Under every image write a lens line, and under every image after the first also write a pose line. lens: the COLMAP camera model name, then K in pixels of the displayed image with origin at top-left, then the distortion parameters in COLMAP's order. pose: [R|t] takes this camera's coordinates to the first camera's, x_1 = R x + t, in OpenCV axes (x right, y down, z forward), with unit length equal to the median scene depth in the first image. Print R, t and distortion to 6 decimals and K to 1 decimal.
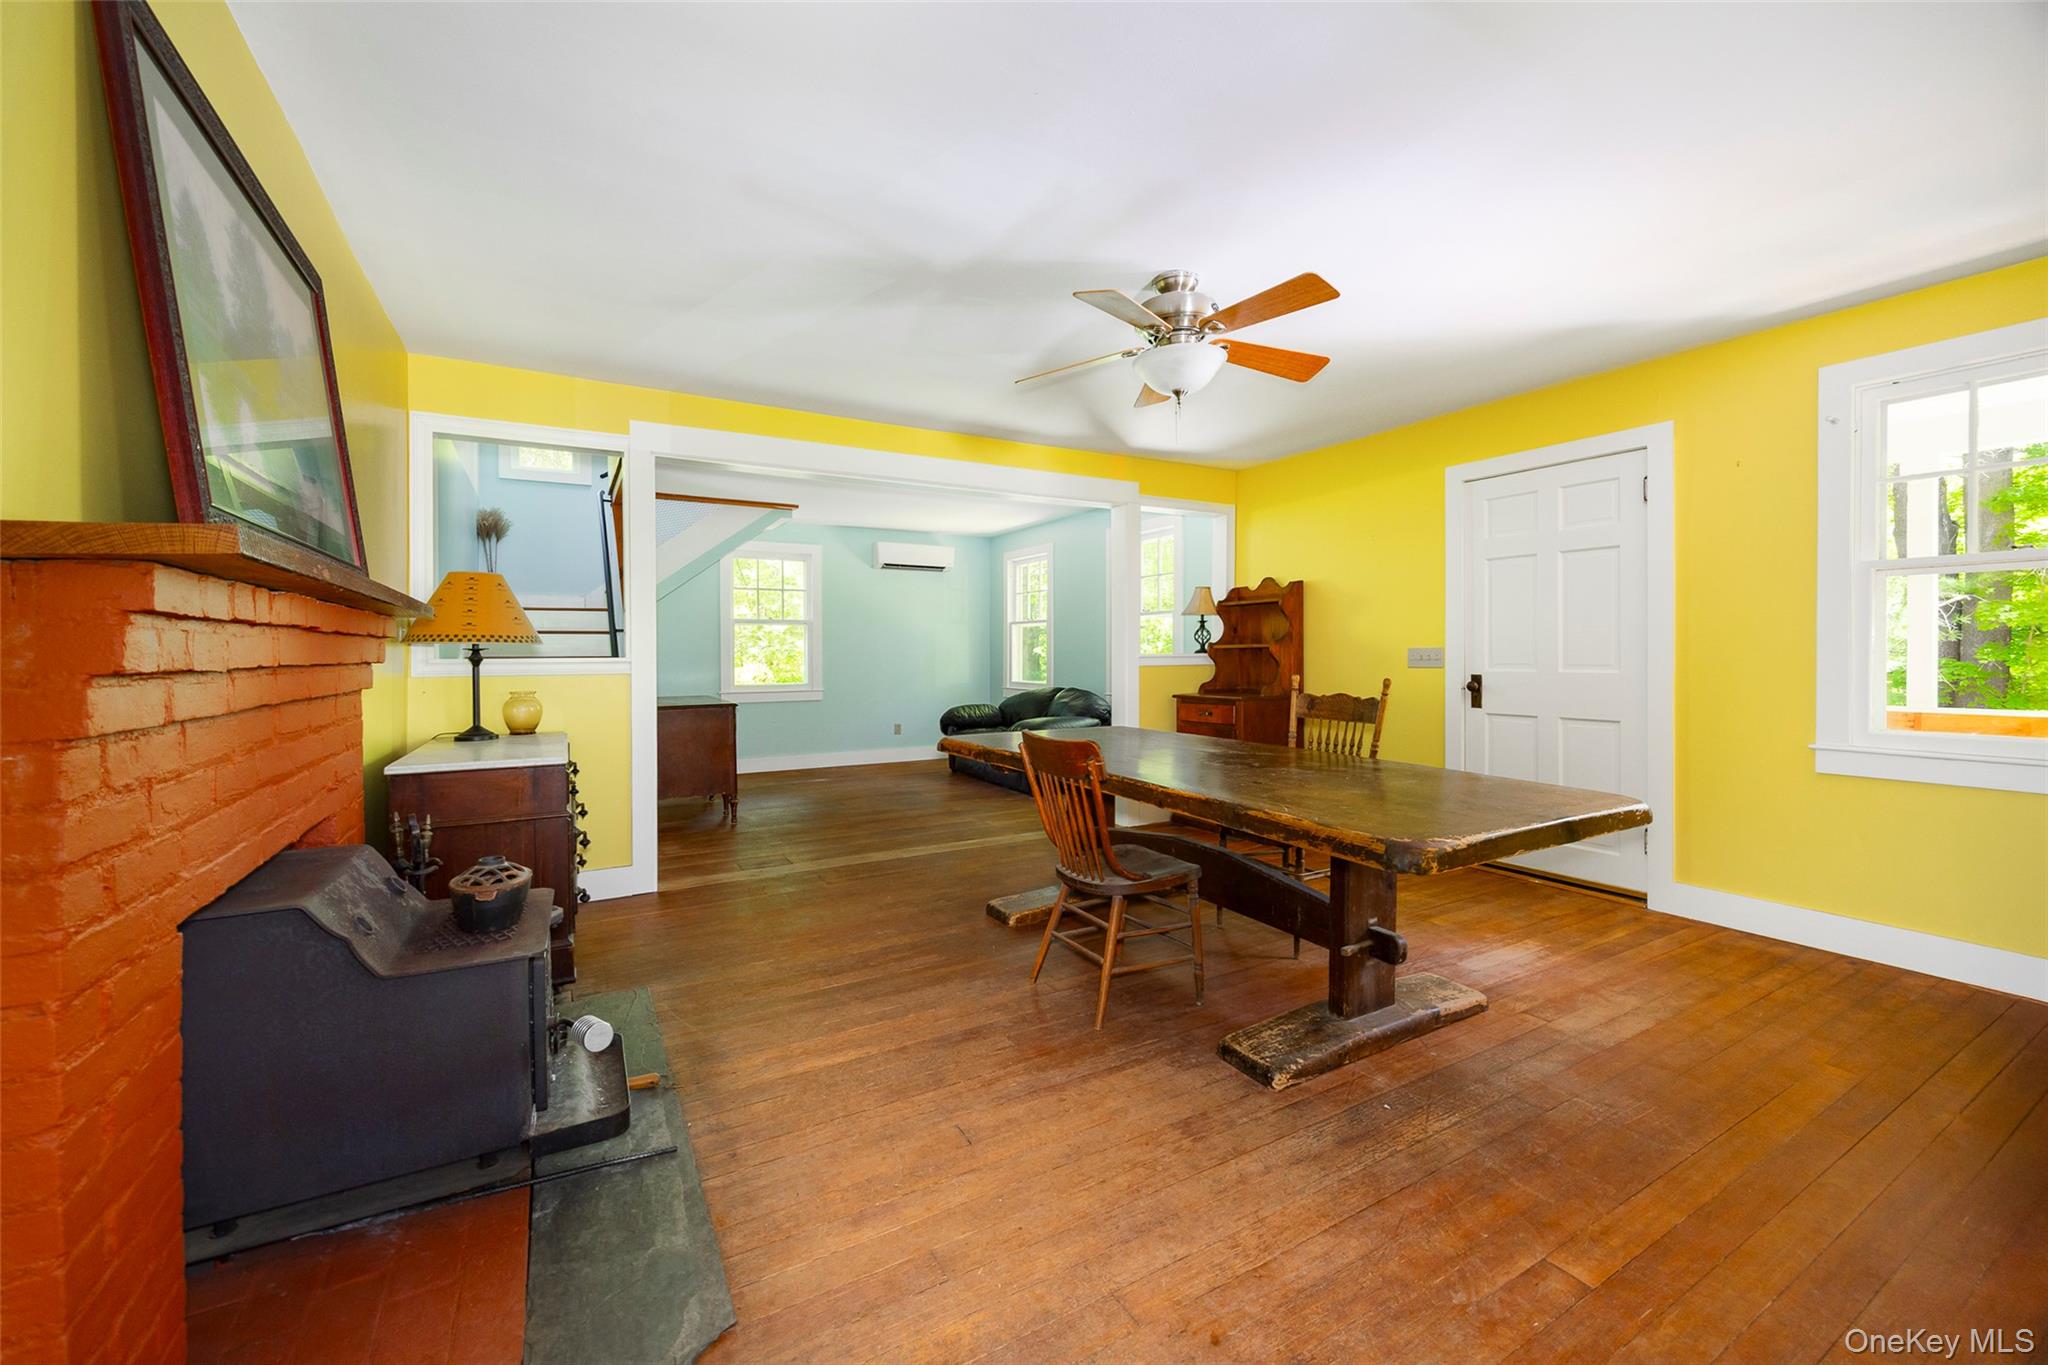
lens RADIAL K [[785.1, 0, 996.0], [0, 785.1, 657.6], [0, 0, 1]] dist [-0.000489, -0.000002]
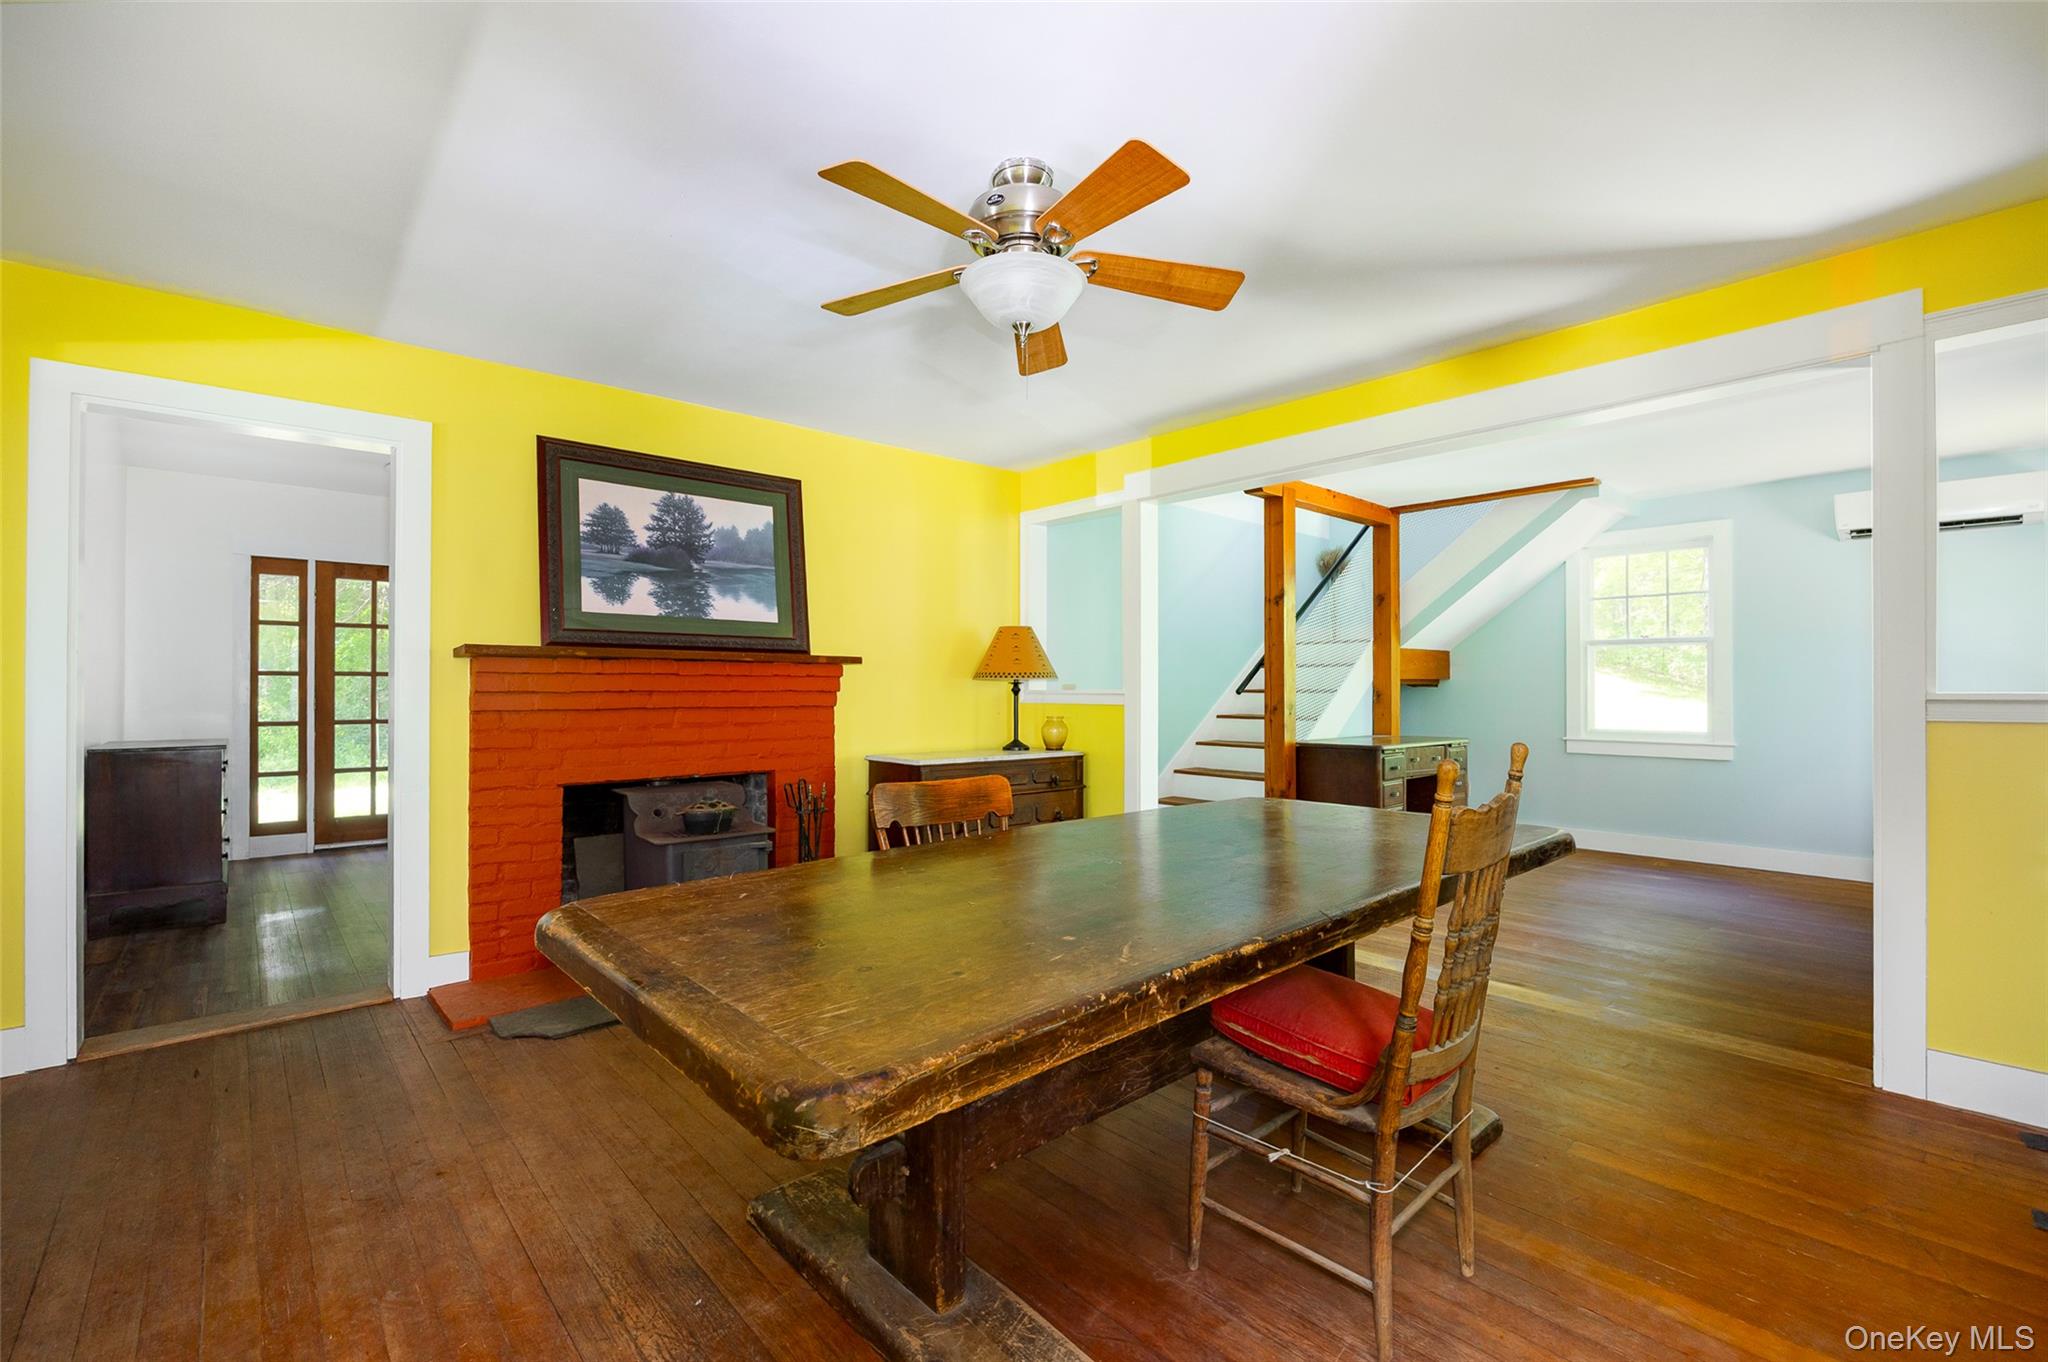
lens RADIAL K [[889.7, 0, 1024.0], [0, 889.7, 681.0], [0, 0, 1]] dist [-0.009871, 0.000218]
pose [[0.230136, -0.000361, -0.973158, 0.830976], [-0.008111, 0.999964, -0.002289, -0.010710], [0.973125, 0.008420, 0.230125, 0.660755]]
